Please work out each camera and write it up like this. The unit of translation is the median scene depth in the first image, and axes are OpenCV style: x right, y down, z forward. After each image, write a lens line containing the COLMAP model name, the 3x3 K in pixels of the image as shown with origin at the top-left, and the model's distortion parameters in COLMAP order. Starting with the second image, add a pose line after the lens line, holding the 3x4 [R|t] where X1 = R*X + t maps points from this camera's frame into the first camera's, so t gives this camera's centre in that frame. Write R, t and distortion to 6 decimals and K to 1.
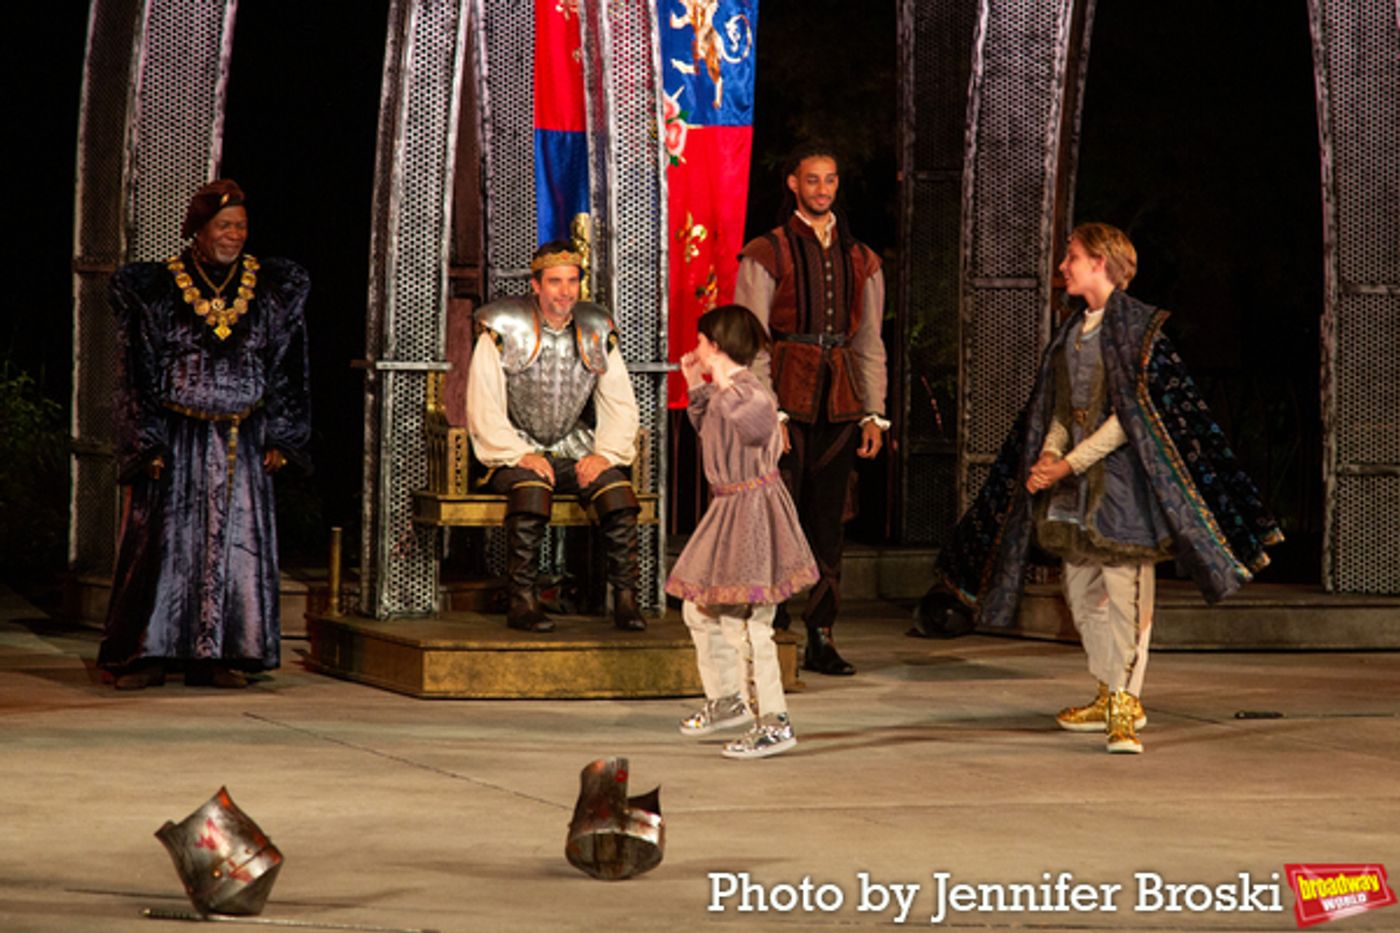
lens RADIAL K [[5918.7, 0, 700.3], [0, 5918.7, 468.0], [0, 0, 1]] dist [0.723550, -17.943350]
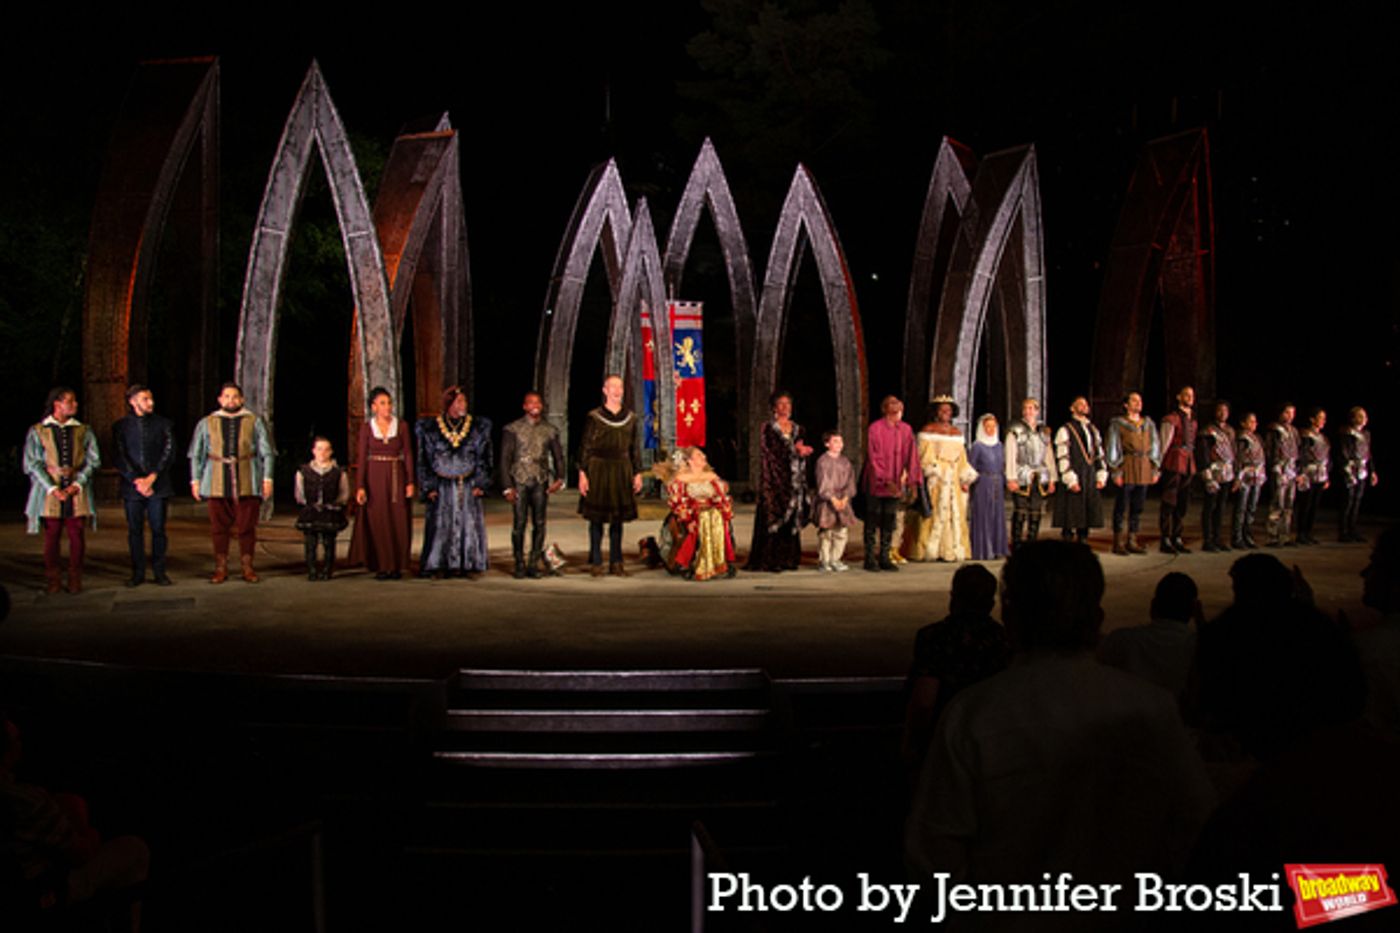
lens RADIAL K [[5918.7, 0, 700.3], [0, 5918.7, 468.0], [0, 0, 1]] dist [0.723550, -17.943350]
pose [[0.999047, -0.007942, 0.042925, -0.163057], [0.009165, 0.999555, -0.028370, 0.118304], [-0.042680, 0.028737, 0.998675, -3.037965]]
